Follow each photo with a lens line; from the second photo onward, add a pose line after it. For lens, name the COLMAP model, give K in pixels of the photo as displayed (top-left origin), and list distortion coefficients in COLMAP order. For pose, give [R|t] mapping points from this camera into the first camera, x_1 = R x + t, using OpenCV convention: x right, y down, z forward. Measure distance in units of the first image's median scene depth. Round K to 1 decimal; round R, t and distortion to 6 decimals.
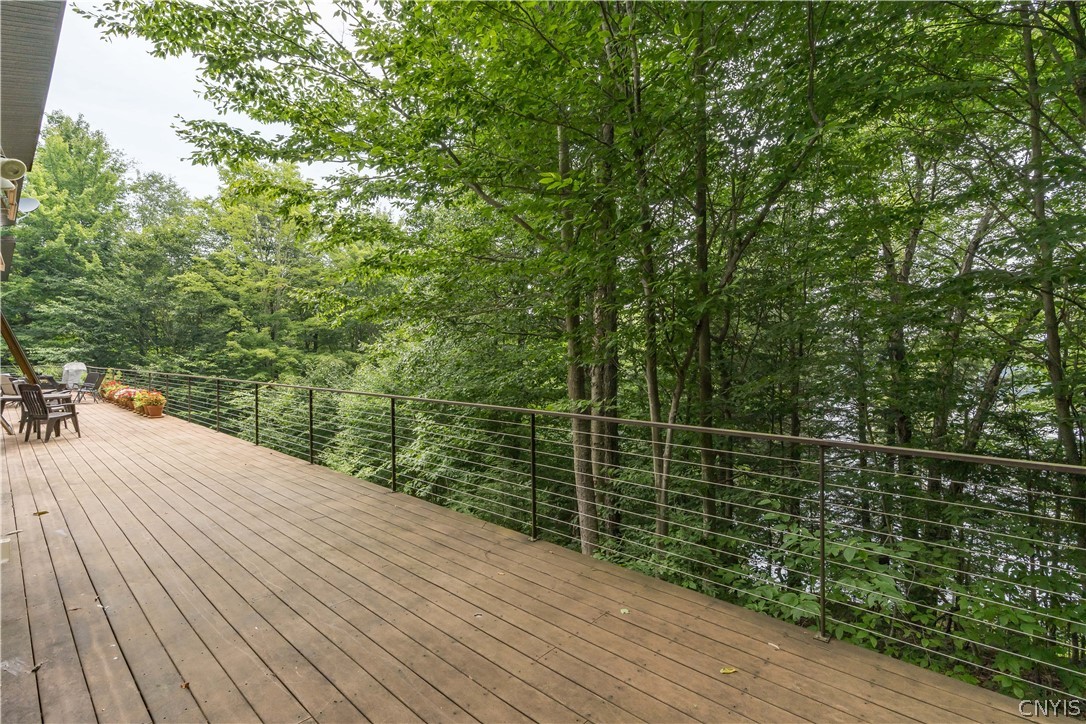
lens RADIAL K [[499.4, 0, 549.2], [0, 499.4, 361.4], [0, 0, 1]] dist [0.002078, 0.000329]
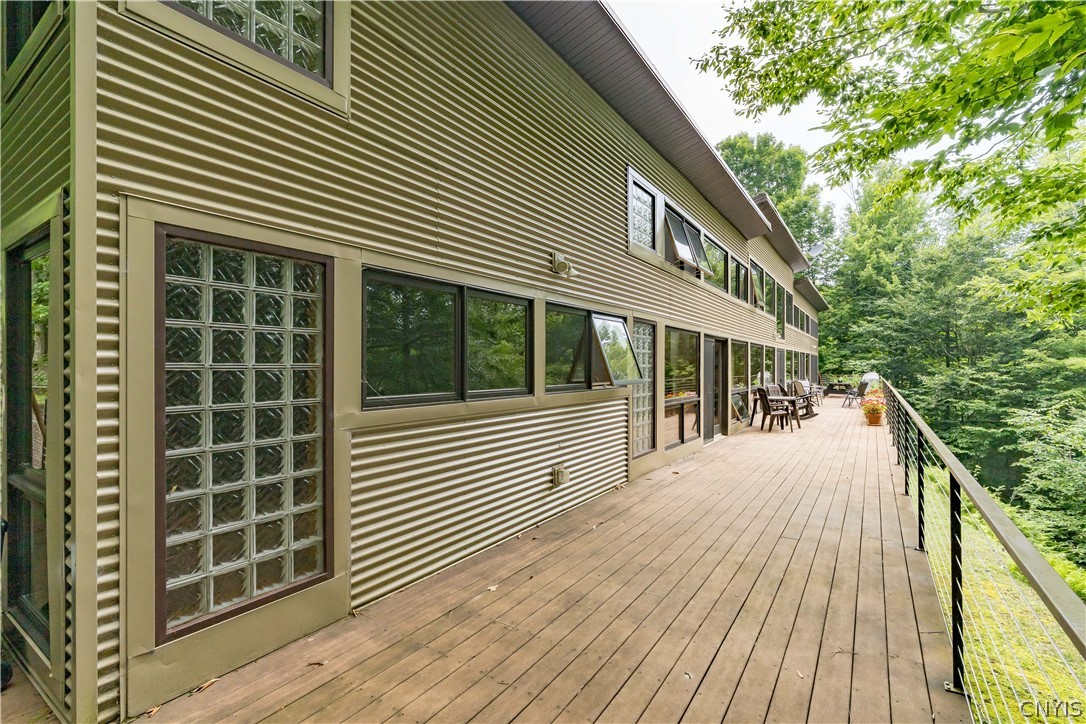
lens RADIAL K [[499.4, 0, 546.9], [0, 499.4, 364.0], [0, 0, 1]] dist [0.002078, 0.000329]
pose [[0.148587, -0.005225, -0.988886, 0.079574], [-0.010757, 0.999918, -0.006900, -0.001587], [0.988841, 0.011663, 0.148519, 0.075257]]
